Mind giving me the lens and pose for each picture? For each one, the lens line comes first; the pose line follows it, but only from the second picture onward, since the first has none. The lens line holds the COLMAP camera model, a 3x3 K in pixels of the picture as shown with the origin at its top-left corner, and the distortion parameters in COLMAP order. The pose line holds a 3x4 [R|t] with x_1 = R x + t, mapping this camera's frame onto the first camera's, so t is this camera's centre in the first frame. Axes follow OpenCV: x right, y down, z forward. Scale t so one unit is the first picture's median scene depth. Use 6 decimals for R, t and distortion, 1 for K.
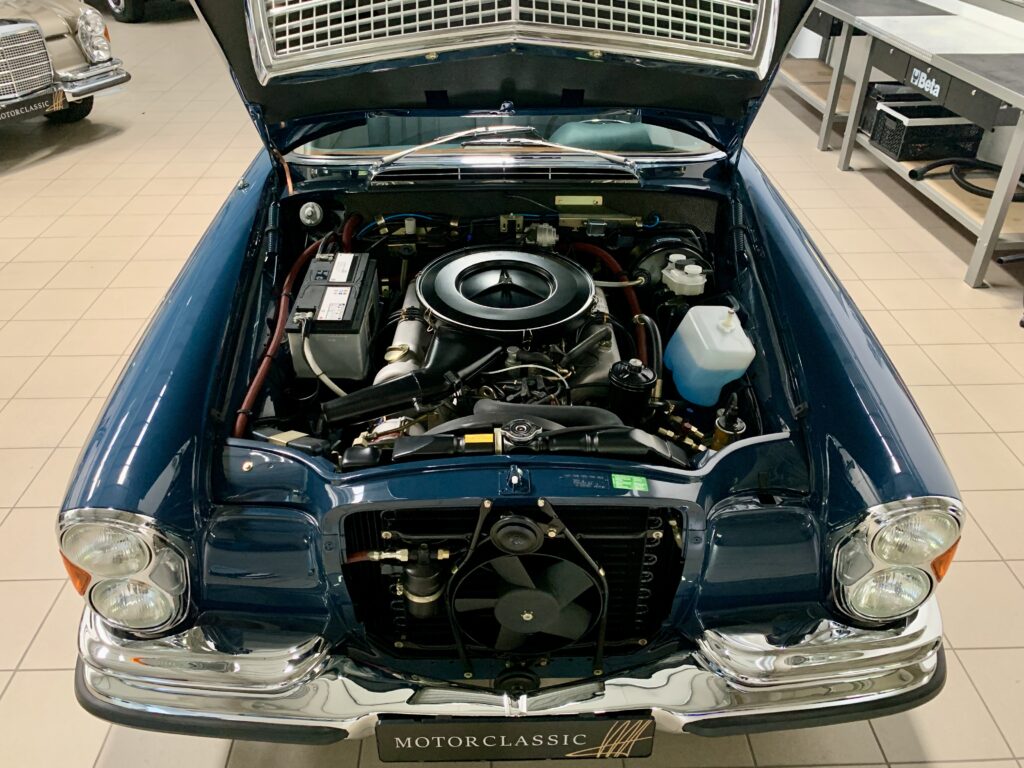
lens RADIAL K [[775.6, 0, 512.0], [0, 775.6, 384.0], [0, 0, 1]] dist [-0.005710, -0.002625]
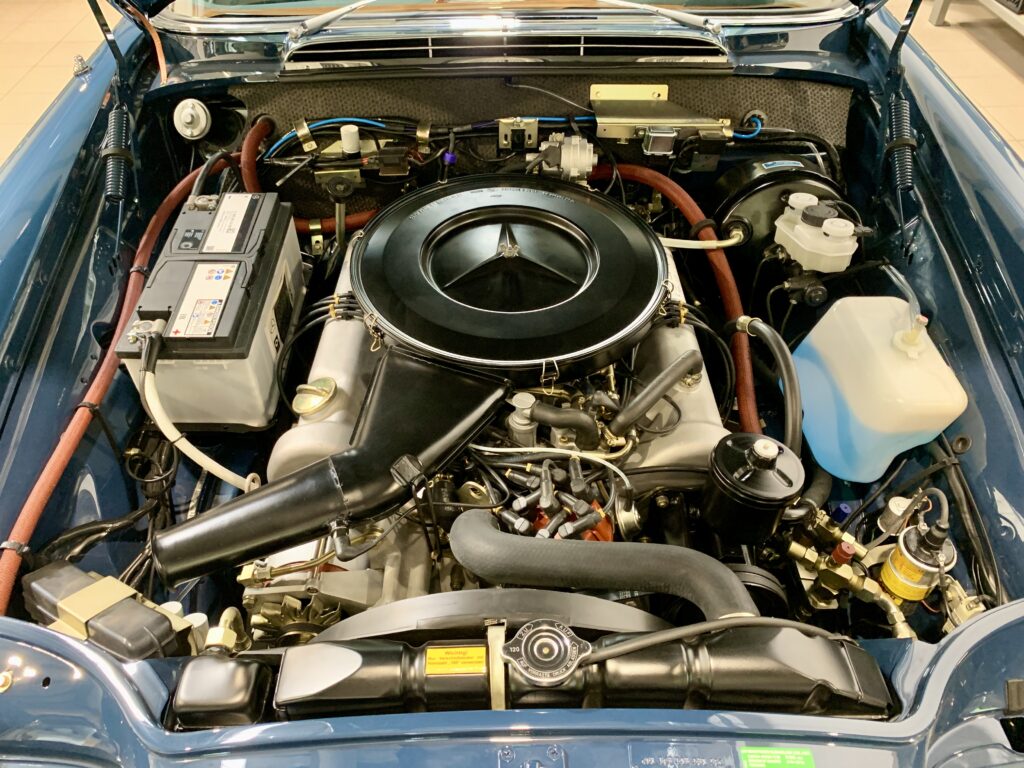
lens RADIAL K [[793.6, 0, 512.0], [0, 793.6, 384.0], [0, 0, 1]] dist [-0.053626, 0.051025]
pose [[0.999976, -0.004835, -0.004993, -0.003384], [0.005583, 0.986670, 0.162639, -0.122073], [0.004140, -0.162663, 0.986673, 0.385733]]
